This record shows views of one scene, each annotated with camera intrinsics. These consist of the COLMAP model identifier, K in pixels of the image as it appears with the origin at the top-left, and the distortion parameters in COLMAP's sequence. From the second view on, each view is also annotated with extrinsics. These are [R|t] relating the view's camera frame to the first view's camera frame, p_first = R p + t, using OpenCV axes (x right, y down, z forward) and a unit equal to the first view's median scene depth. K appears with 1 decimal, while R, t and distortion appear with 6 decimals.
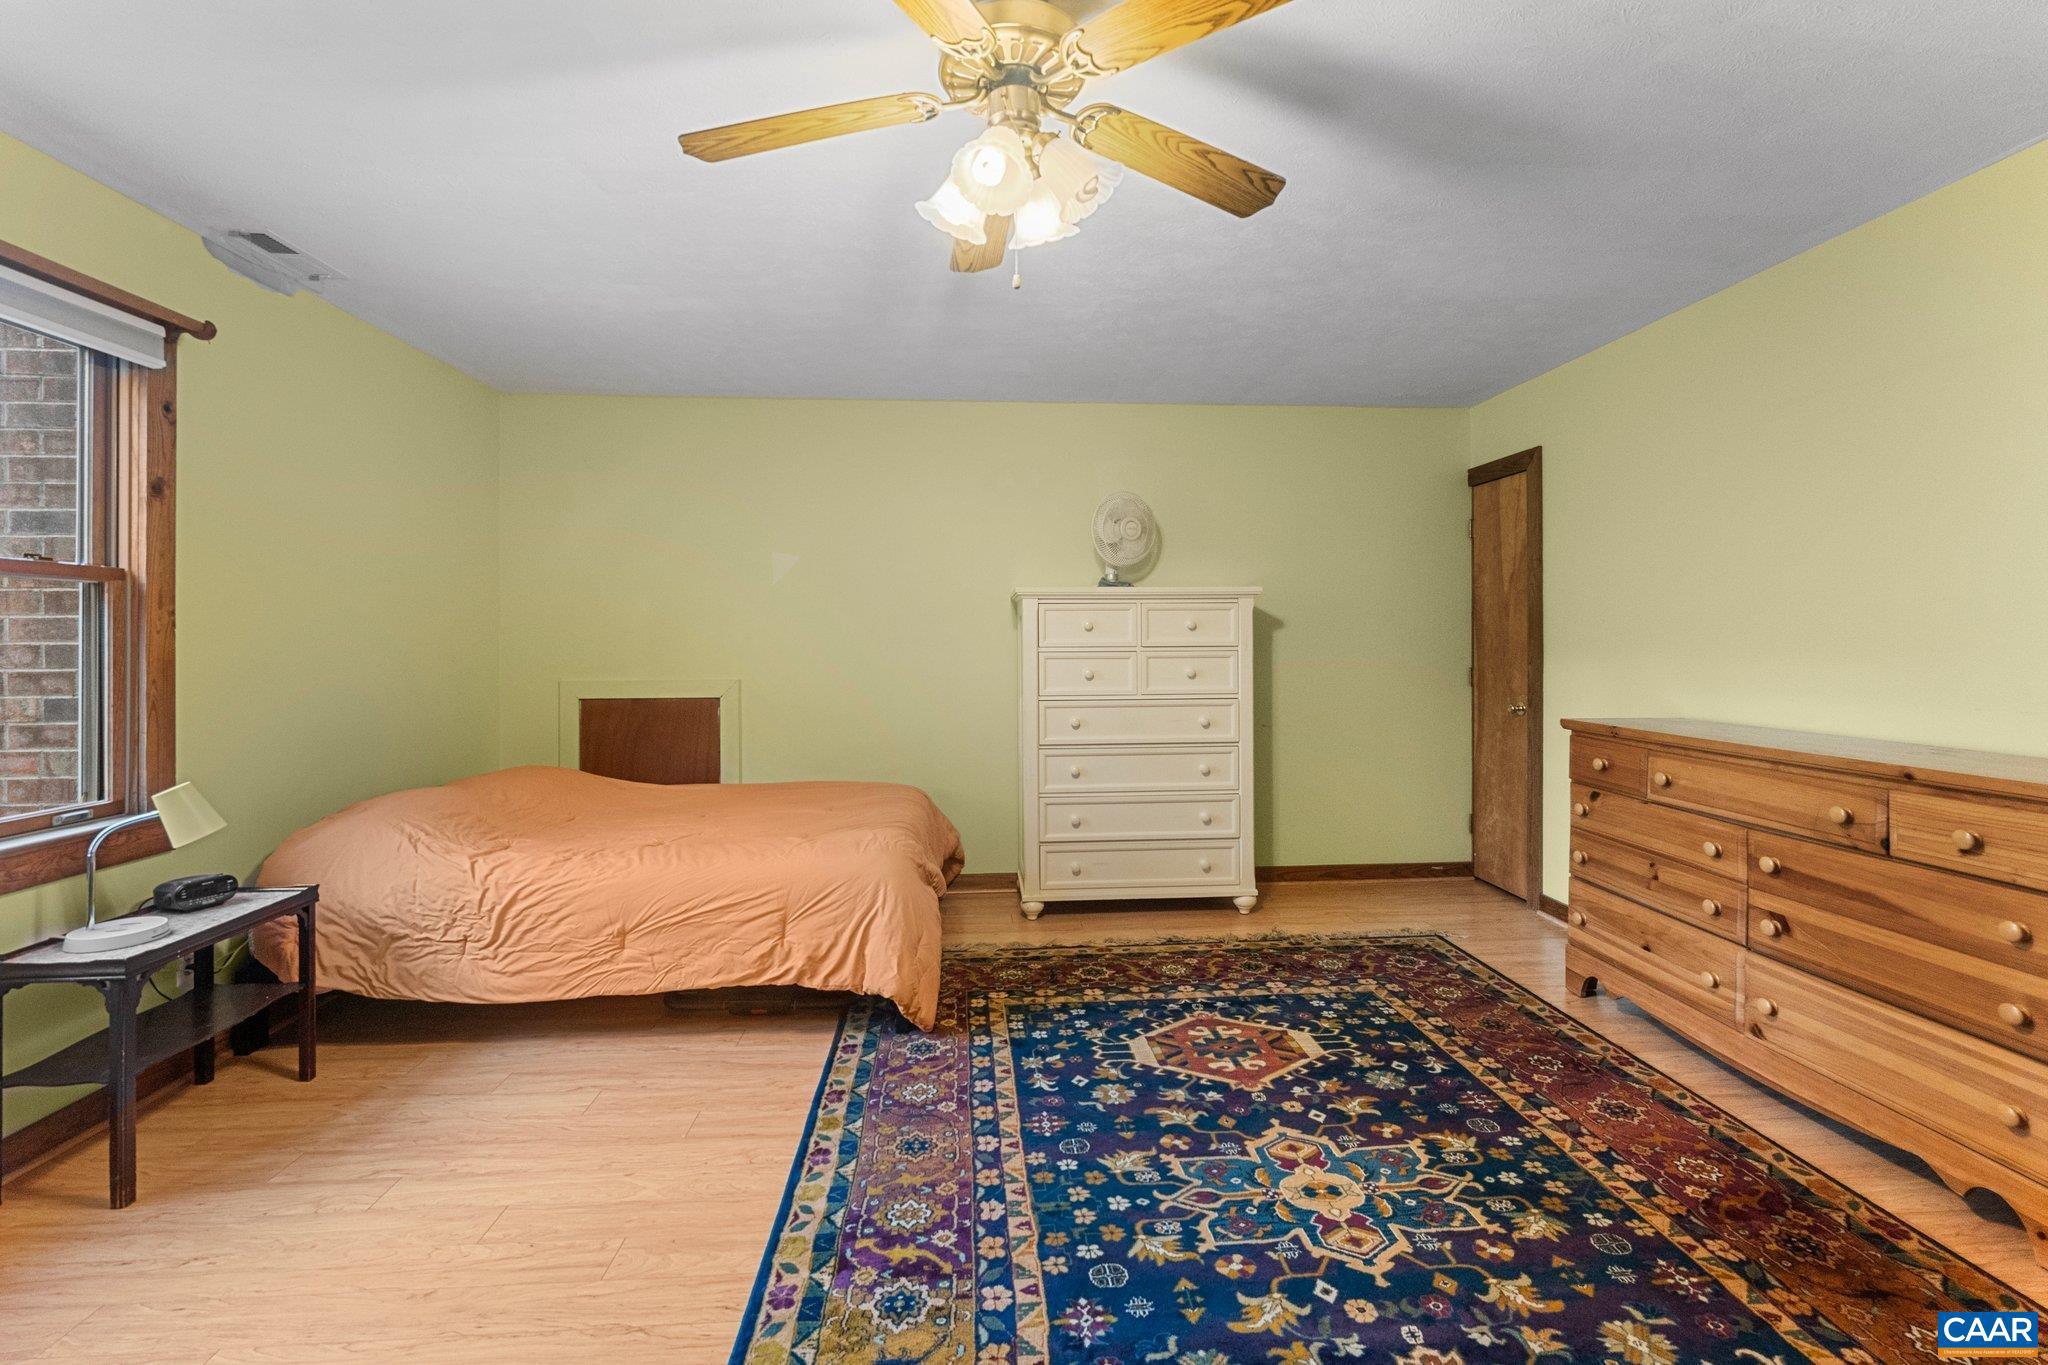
lens RADIAL K [[865.0, 0, 1022.5], [0, 865.0, 644.6], [0, 0, 1]] dist [-0.004019, 0.000738]
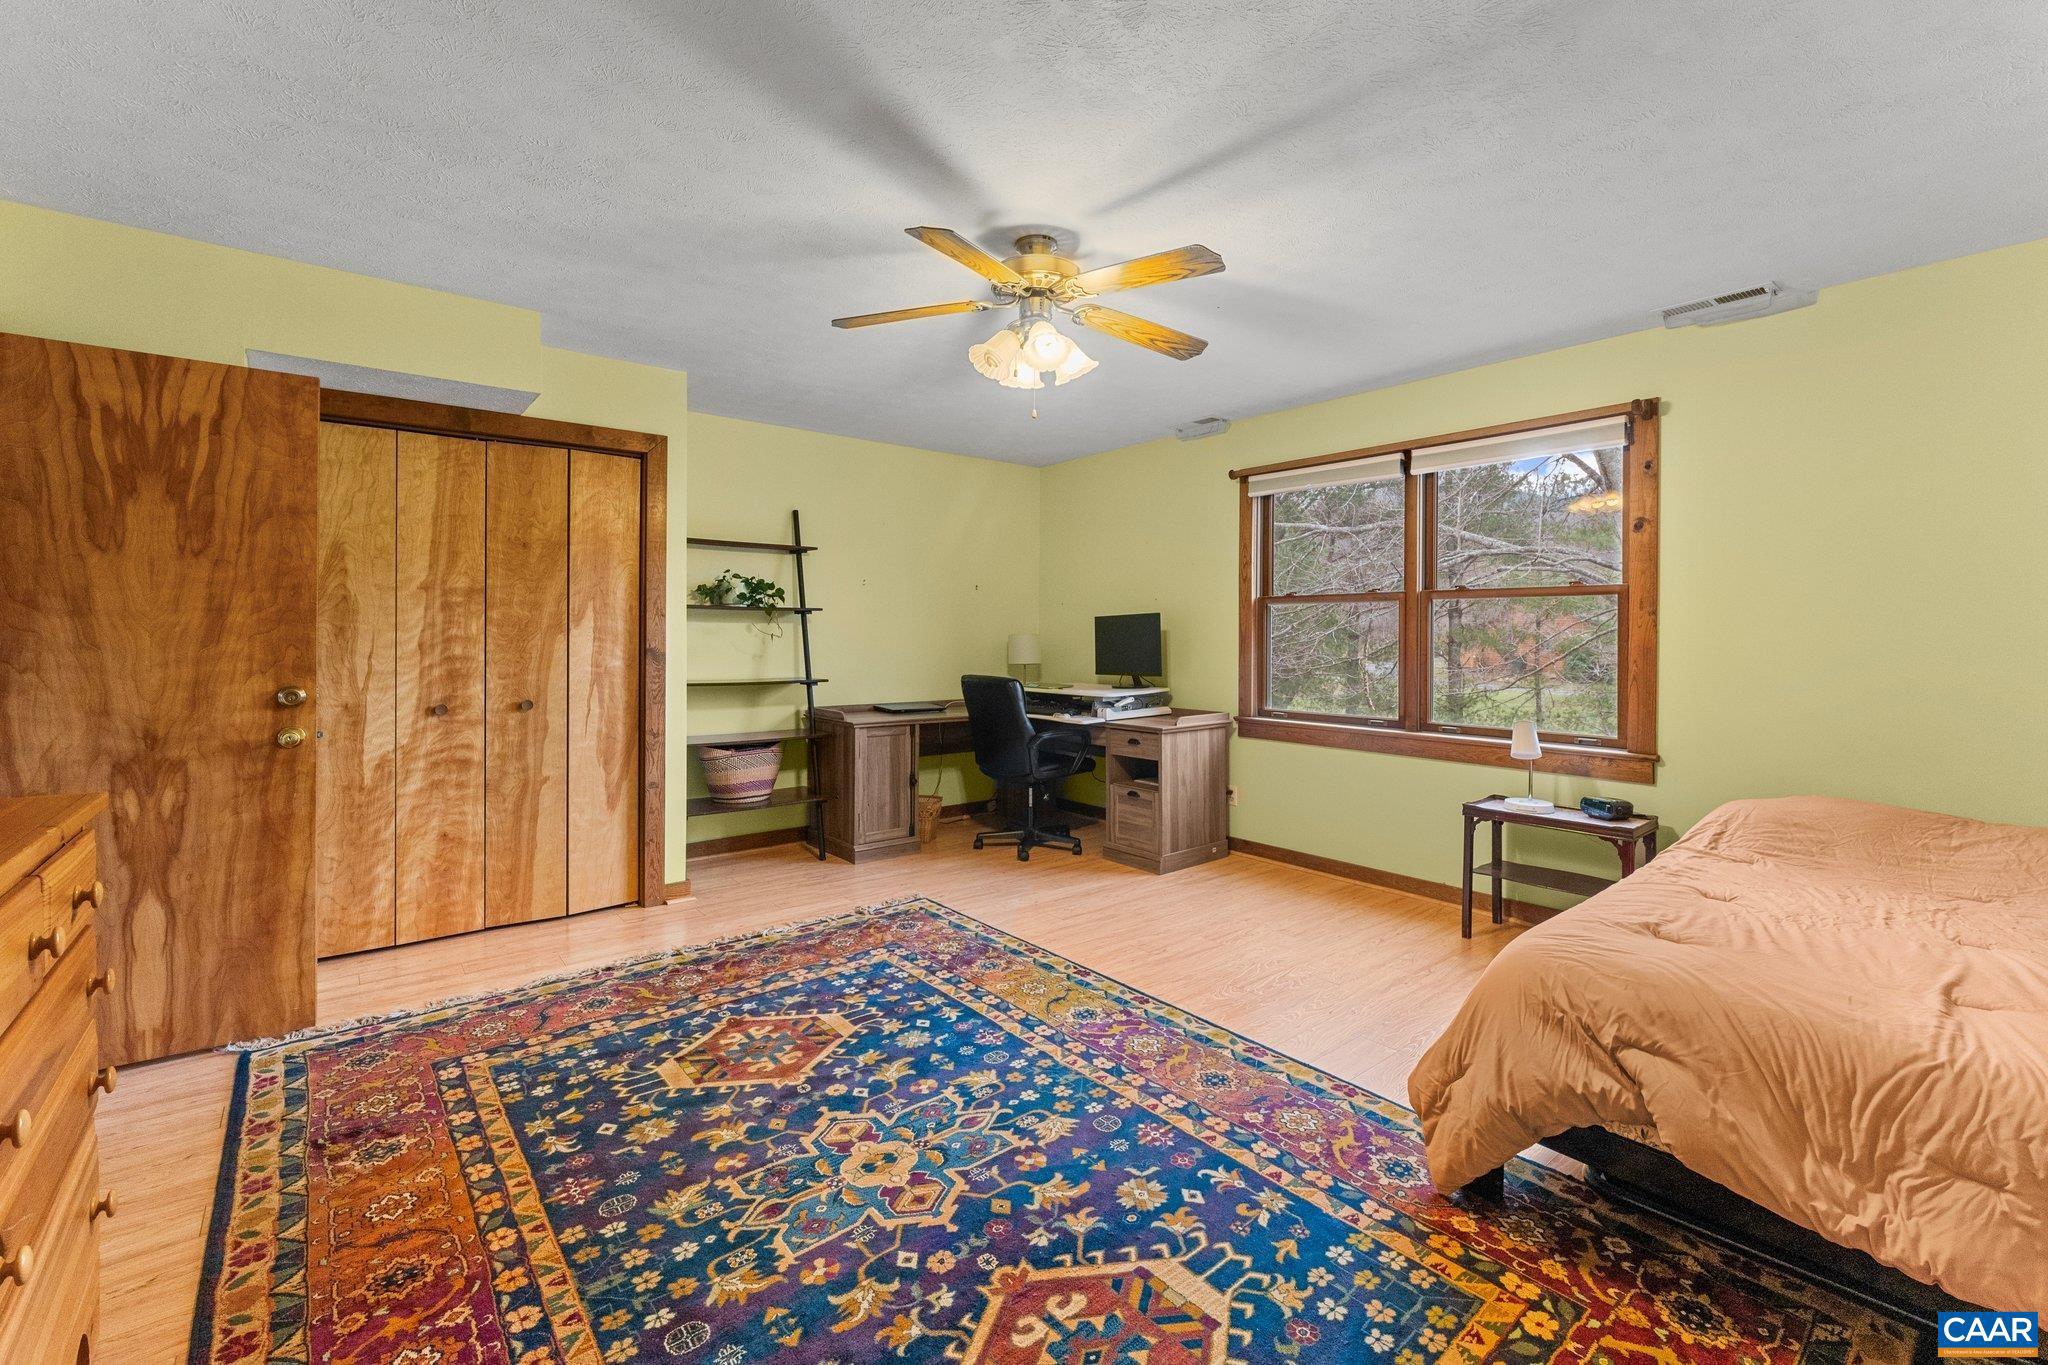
lens RADIAL K [[870.5, 0, 1028.4], [0, 870.5, 649.0], [0, 0, 1]] dist [-0.004647, 0.000208]
pose [[-0.805425, 0.010070, -0.592613, 0.670181], [-0.004276, 0.999731, 0.022799, -0.007103], [0.592683, 0.020897, -0.805165, 1.590087]]
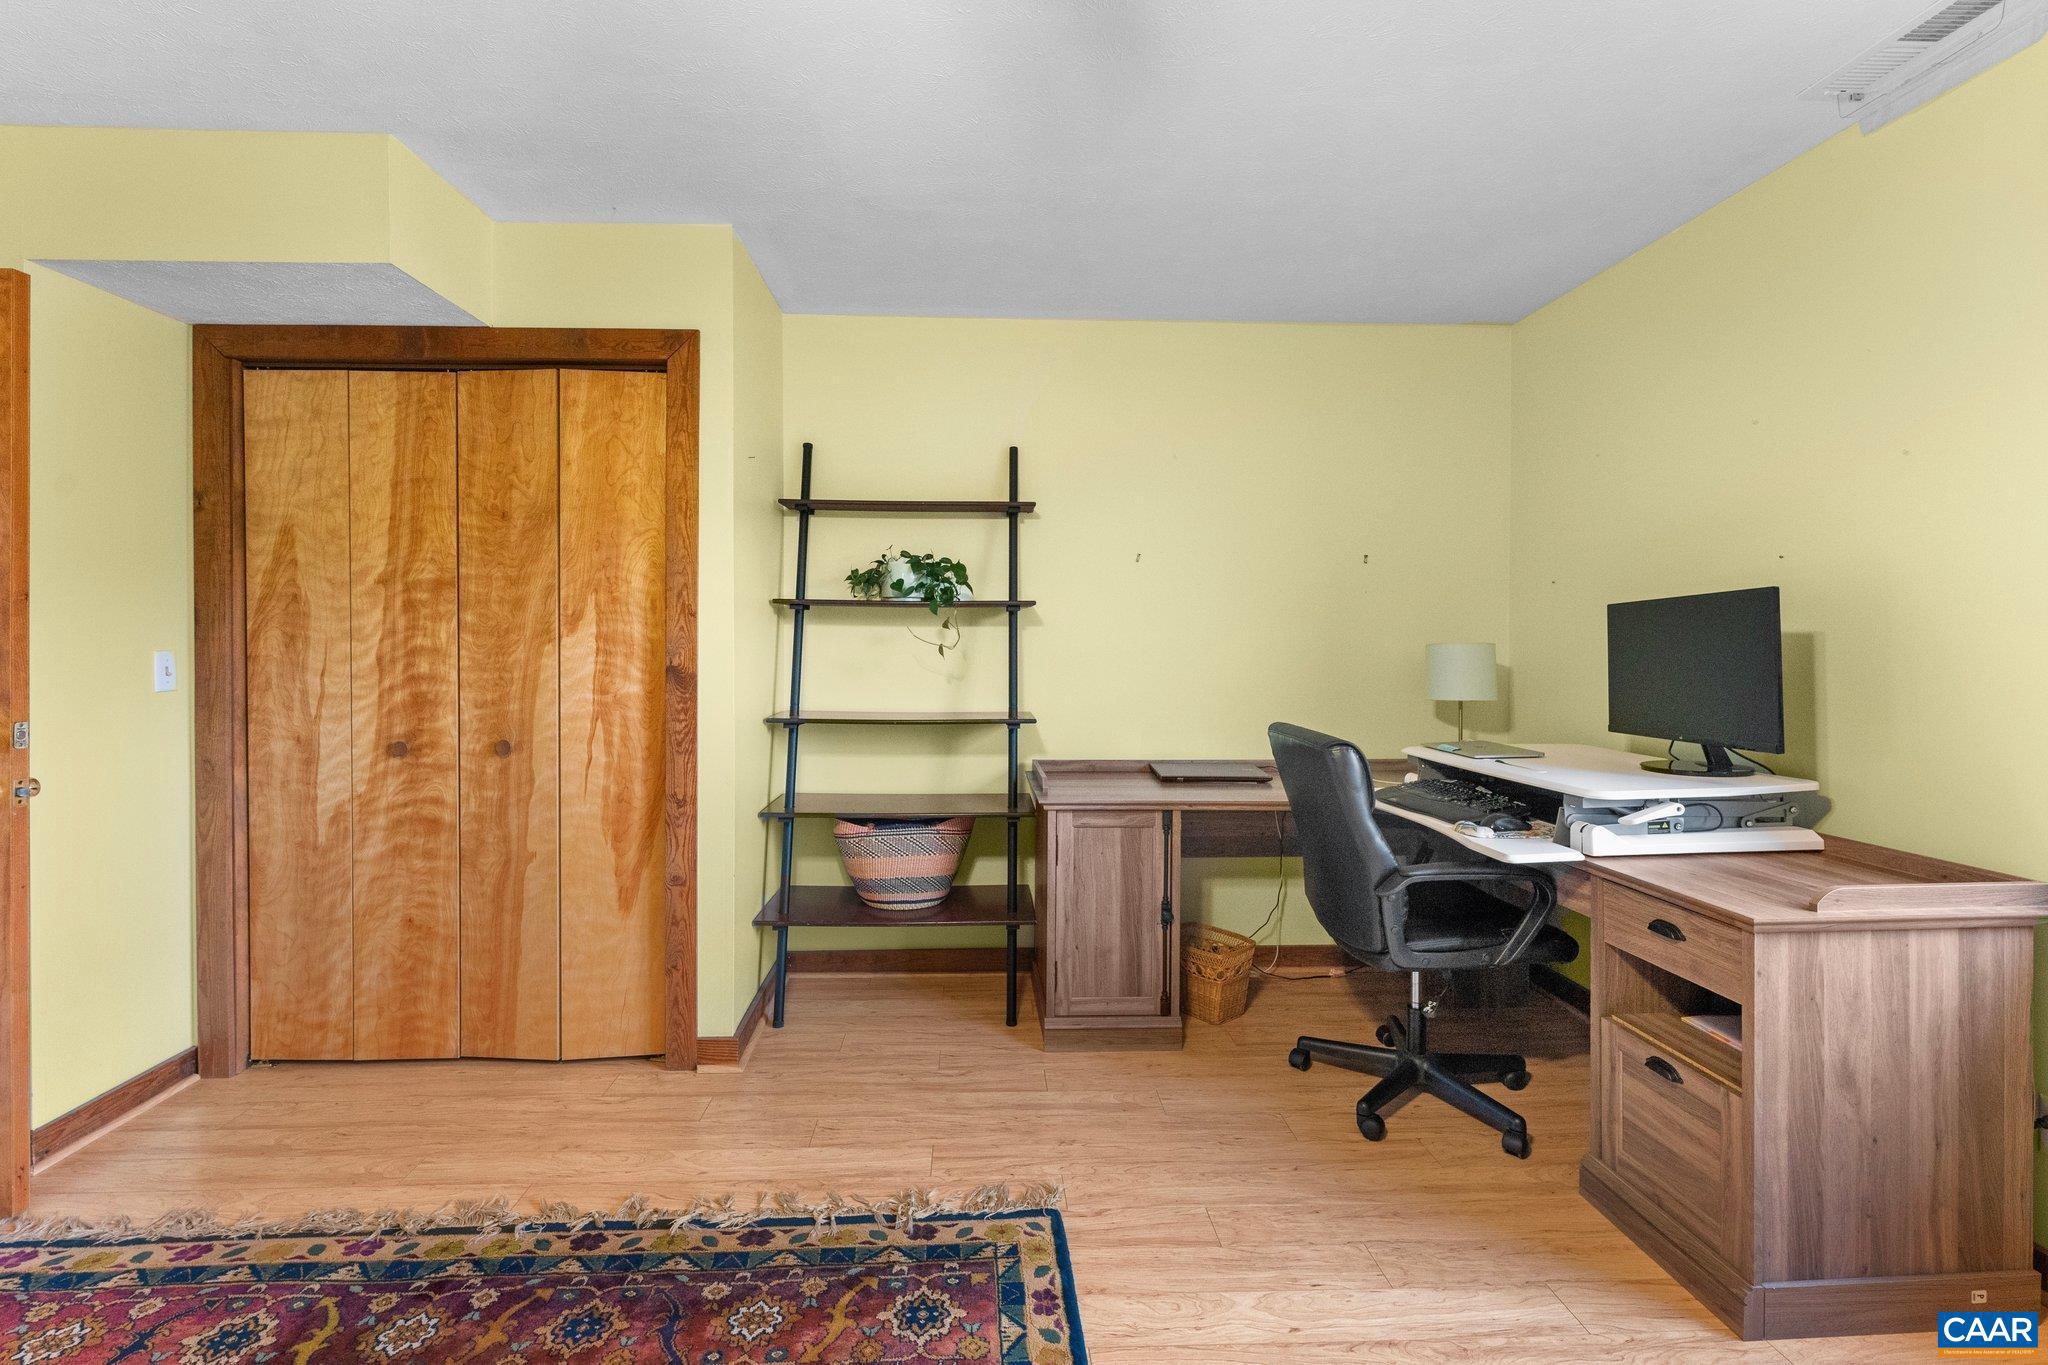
lens RADIAL K [[872.9, 0, 1013.0], [0, 872.9, 651.4], [0, 0, 1]] dist [-0.003559, 0.000011]
pose [[-0.999801, 0.001488, 0.019915, -0.147621], [0.001855, 0.999829, 0.018409, -0.004371], [-0.019884, 0.018442, -0.999632, 0.895703]]
